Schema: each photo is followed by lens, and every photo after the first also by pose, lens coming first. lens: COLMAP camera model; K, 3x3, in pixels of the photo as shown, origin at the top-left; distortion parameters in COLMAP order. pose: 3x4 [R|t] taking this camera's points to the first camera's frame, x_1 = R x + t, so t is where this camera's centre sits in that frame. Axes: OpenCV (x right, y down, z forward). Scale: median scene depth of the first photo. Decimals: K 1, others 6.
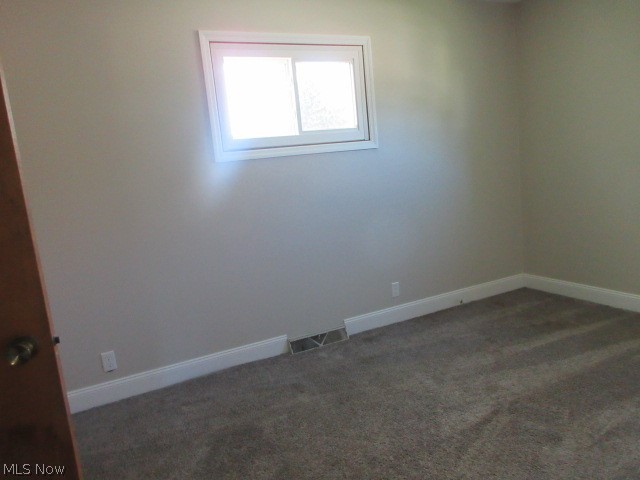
lens RADIAL K [[474.7, 0, 316.9], [0, 474.7, 239.4], [0, 0, 1]] dist [0.003925, 0.001219]
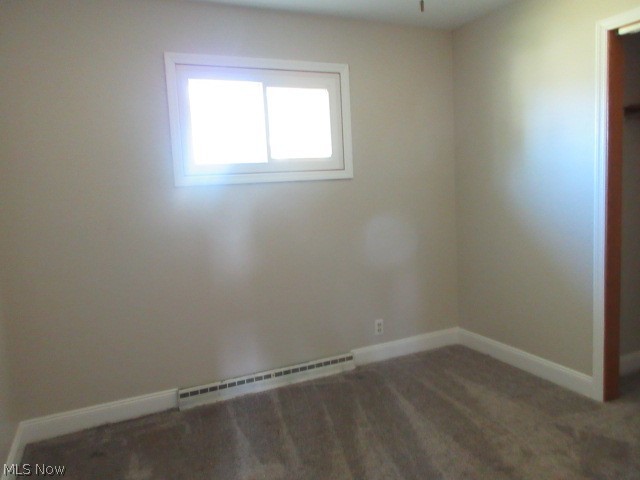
lens RADIAL K [[476.6, 0, 321.2], [0, 476.6, 237.5], [0, 0, 1]] dist [-0.000129, 0.004038]
pose [[0.998781, 0.039354, -0.029810, 0.105197], [-0.041034, 0.997473, -0.058000, -0.017454], [0.027452, 0.059153, 0.997871, 0.054739]]
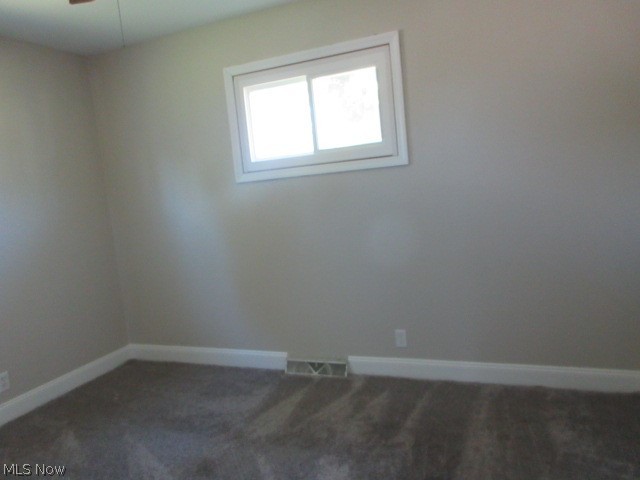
lens RADIAL K [[493.2, 0, 322.7], [0, 493.2, 238.0], [0, 0, 1]] dist [0.007923, -0.001362]
pose [[0.649201, 0.111389, -0.752417, 0.749591], [-0.083396, 0.993679, 0.075150, -0.128250], [0.756031, 0.013961, 0.654386, 0.363581]]
